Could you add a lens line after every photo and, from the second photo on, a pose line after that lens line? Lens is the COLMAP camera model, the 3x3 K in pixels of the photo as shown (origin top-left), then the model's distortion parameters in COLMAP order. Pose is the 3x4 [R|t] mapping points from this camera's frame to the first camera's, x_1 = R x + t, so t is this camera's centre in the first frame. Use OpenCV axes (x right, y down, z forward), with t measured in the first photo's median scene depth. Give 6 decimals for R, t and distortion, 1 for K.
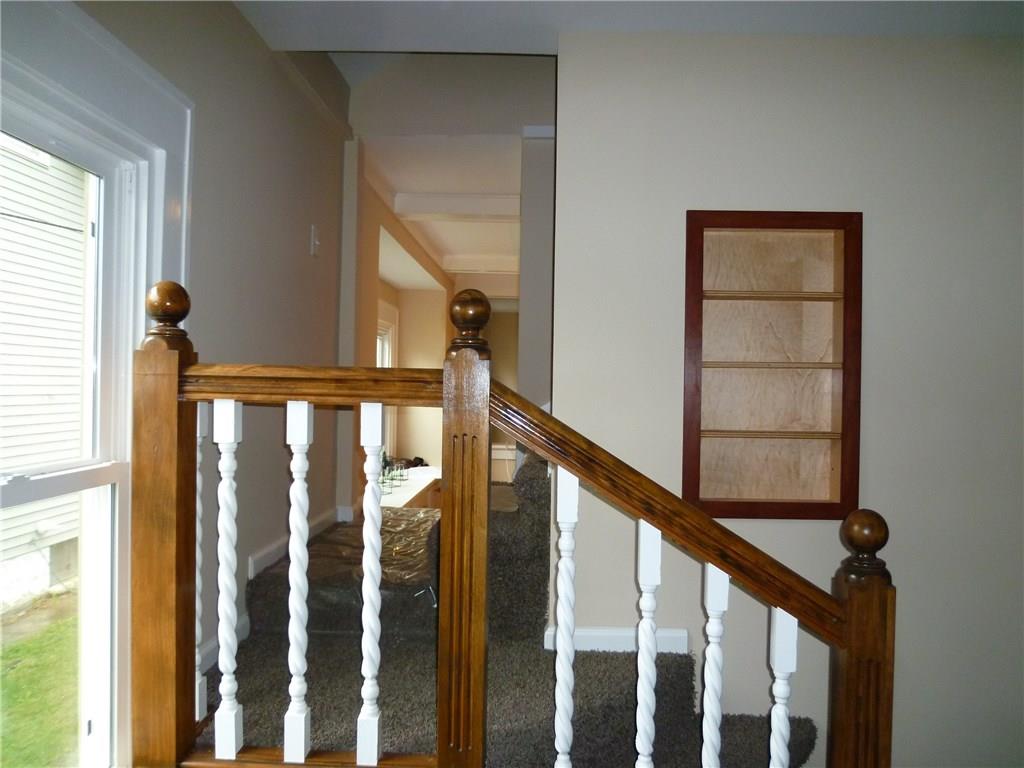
lens RADIAL K [[731.7, 0, 511.9], [0, 731.7, 388.6], [0, 0, 1]] dist [-0.047550, 0.002886]
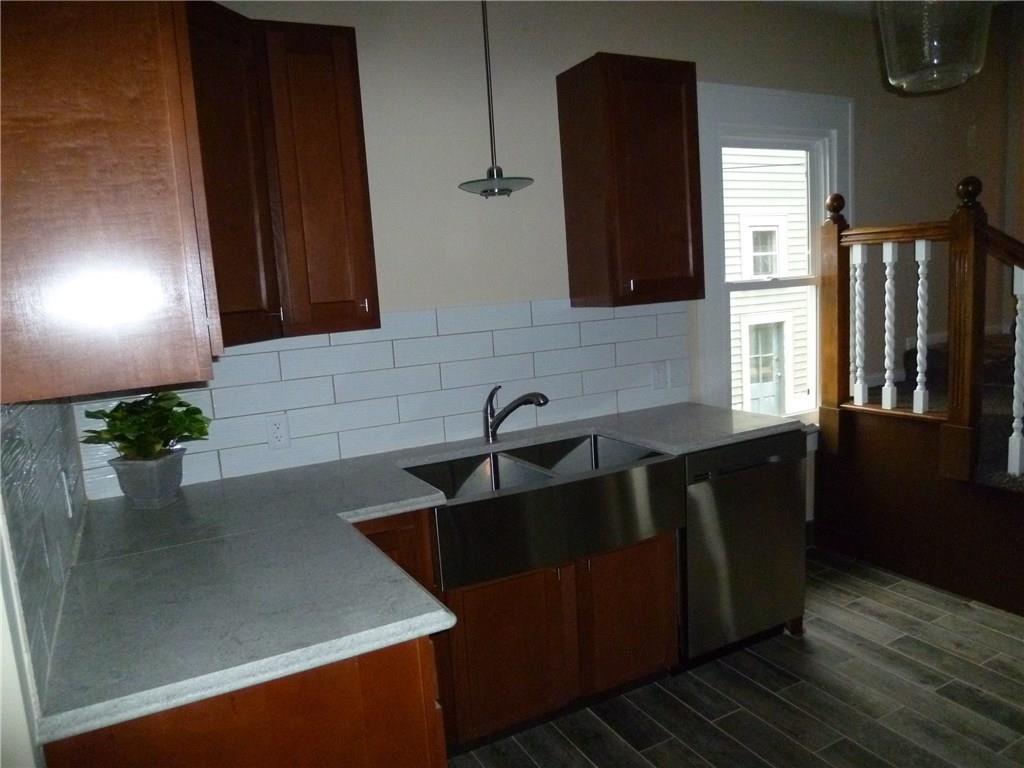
lens RADIAL K [[731.7, 0, 511.9], [0, 731.7, 388.6], [0, 0, 1]] dist [-0.047550, 0.002886]
pose [[0.508885, 0.078755, -0.857224, 0.987951], [0.067487, 0.989092, 0.130932, 0.089931], [0.858185, -0.124481, 0.498019, -1.057285]]
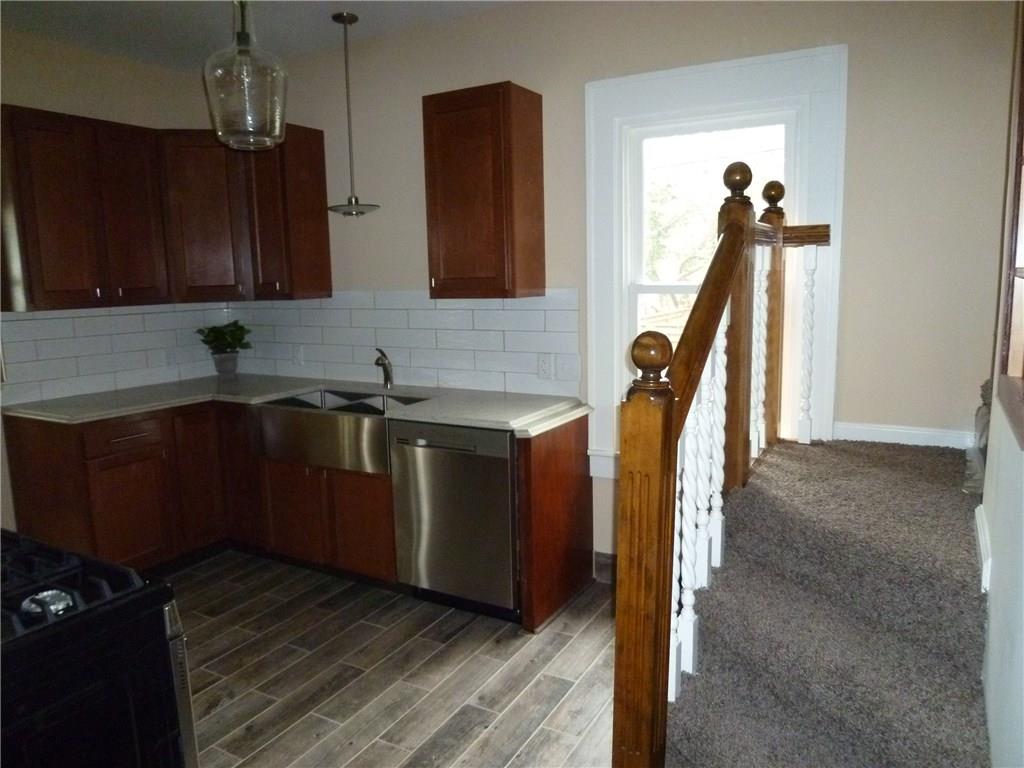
lens RADIAL K [[731.7, 0, 511.9], [0, 731.7, 388.6], [0, 0, 1]] dist [-0.047550, 0.002886]
pose [[-0.450039, 0.129915, -0.883508, 1.458933], [0.011234, 0.990107, 0.139867, 0.102343], [0.892938, 0.053021, -0.447046, 1.248785]]
